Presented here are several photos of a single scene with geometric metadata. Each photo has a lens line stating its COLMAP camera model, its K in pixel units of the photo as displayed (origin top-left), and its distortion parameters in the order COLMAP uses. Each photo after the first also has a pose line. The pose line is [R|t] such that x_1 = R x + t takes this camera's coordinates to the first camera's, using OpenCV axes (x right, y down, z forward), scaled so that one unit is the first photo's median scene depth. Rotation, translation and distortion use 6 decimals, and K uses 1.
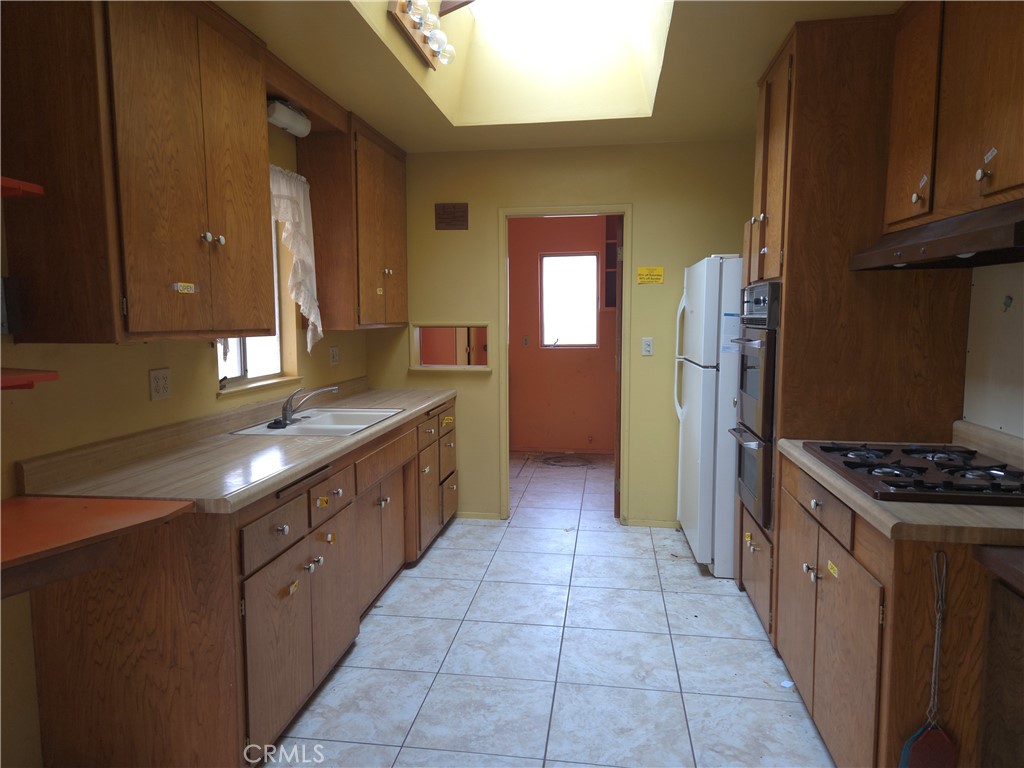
lens RADIAL K [[689.3, 0, 510.1], [0, 689.3, 389.6], [0, 0, 1]] dist [0.076397, -0.063652]
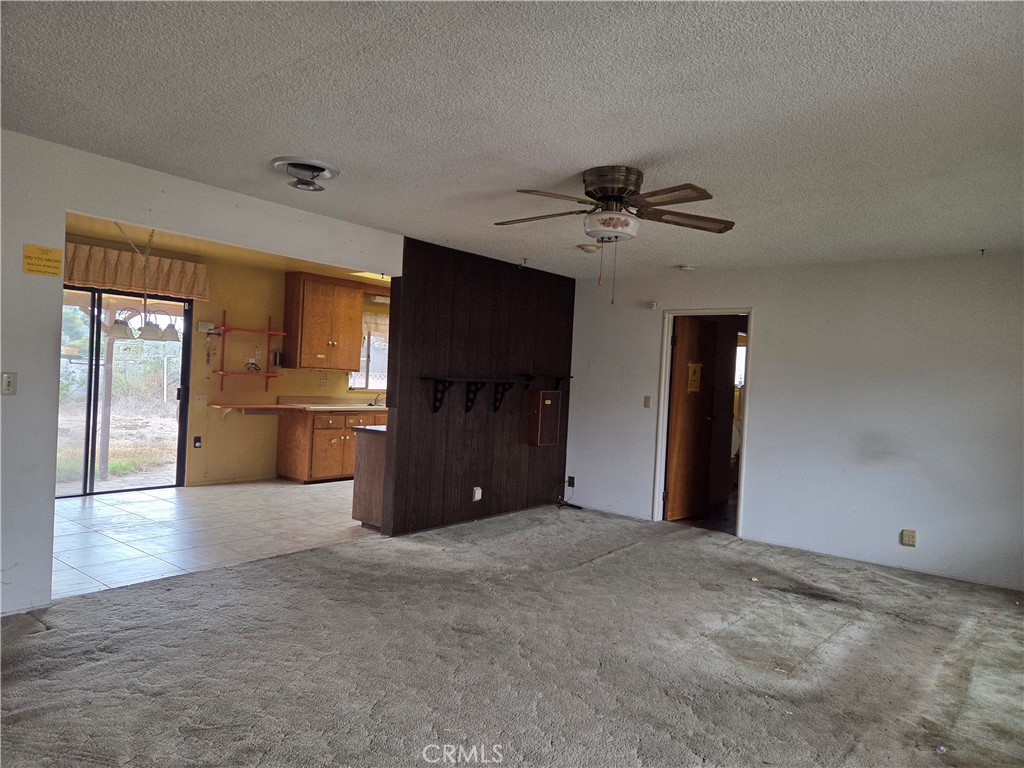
lens RADIAL K [[689.3, 0, 510.1], [0, 689.3, 389.6], [0, 0, 1]] dist [0.076397, -0.063652]
pose [[0.865821, 0.058849, -0.496881, 1.593029], [-0.107571, 0.991731, -0.069986, 0.128015], [0.488654, 0.114045, 0.864992, -1.190470]]
